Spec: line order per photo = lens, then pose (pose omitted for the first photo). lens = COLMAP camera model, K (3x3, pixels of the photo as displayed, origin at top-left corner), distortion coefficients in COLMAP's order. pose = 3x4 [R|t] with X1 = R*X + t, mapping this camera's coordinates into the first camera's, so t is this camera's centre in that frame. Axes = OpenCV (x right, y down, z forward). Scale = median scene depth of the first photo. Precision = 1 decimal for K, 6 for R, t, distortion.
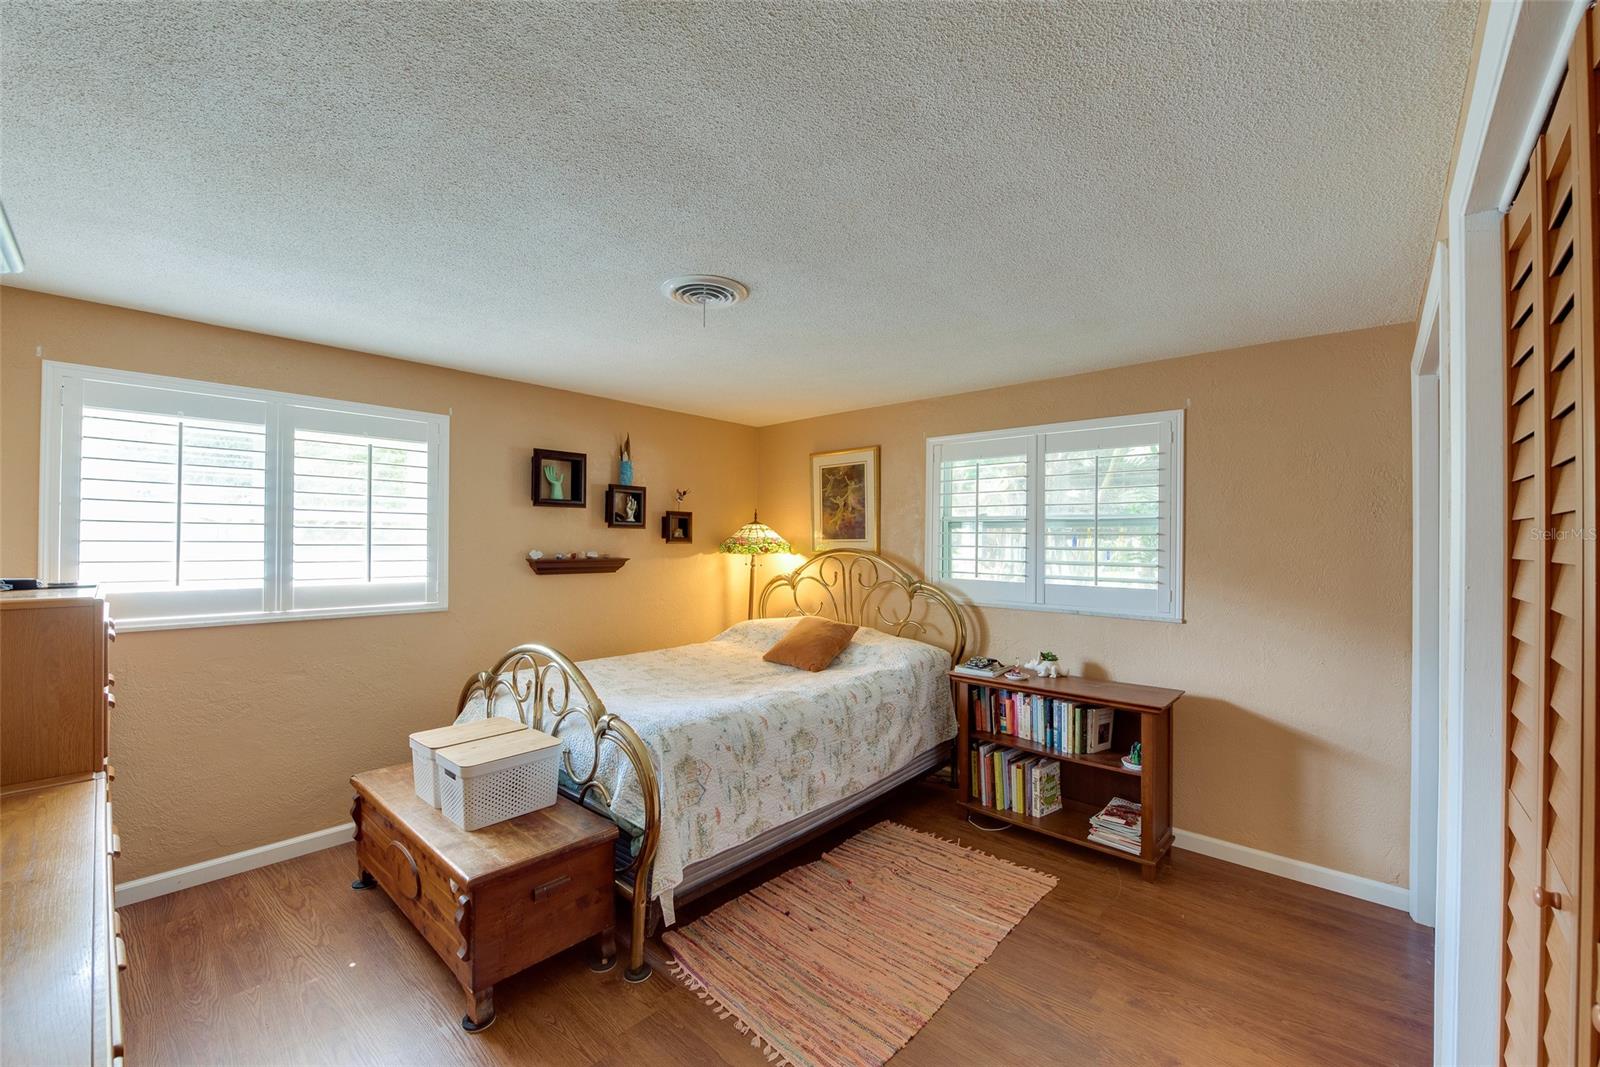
lens RADIAL K [[640.7, 0, 794.9], [0, 640.7, 534.1], [0, 0, 1]] dist [-0.010849, -0.001385]
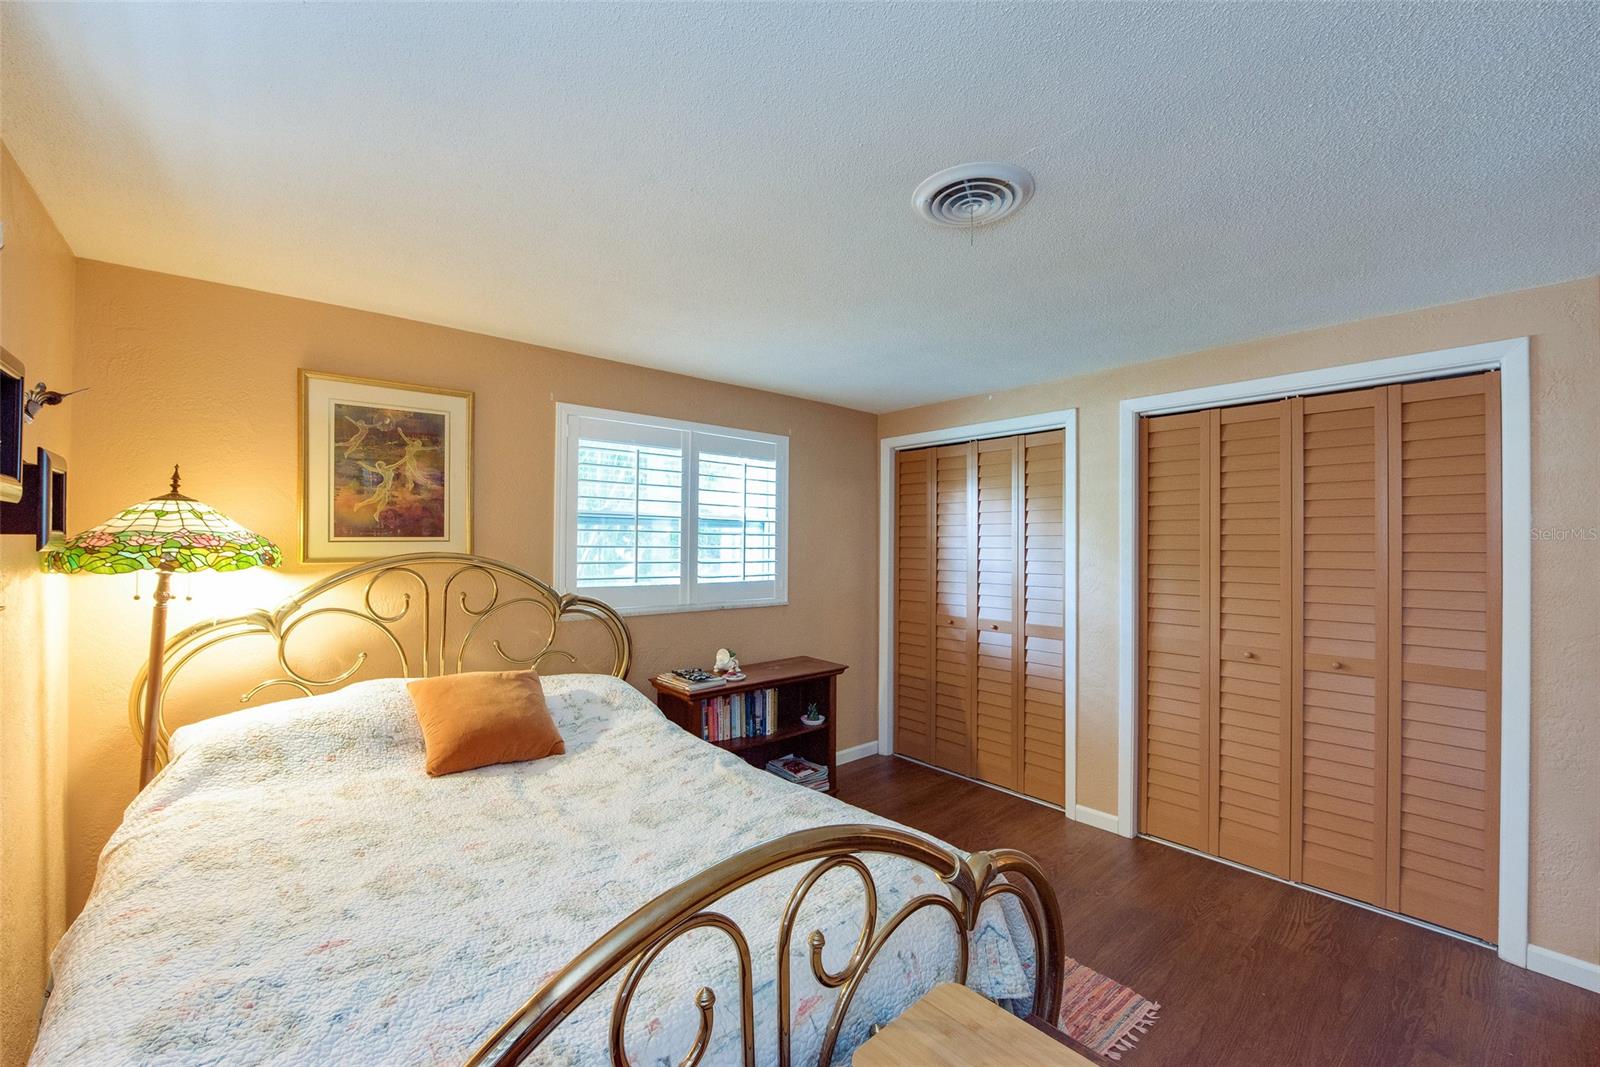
lens RADIAL K [[640.7, 0, 791.2], [0, 640.7, 531.1], [0, 0, 1]] dist [-0.010849, -0.001385]
pose [[0.107337, 0.013734, 0.994128, -0.463236], [-0.014638, 0.999818, -0.012232, 0.004424], [-0.994115, -0.013239, 0.107518, 0.592732]]
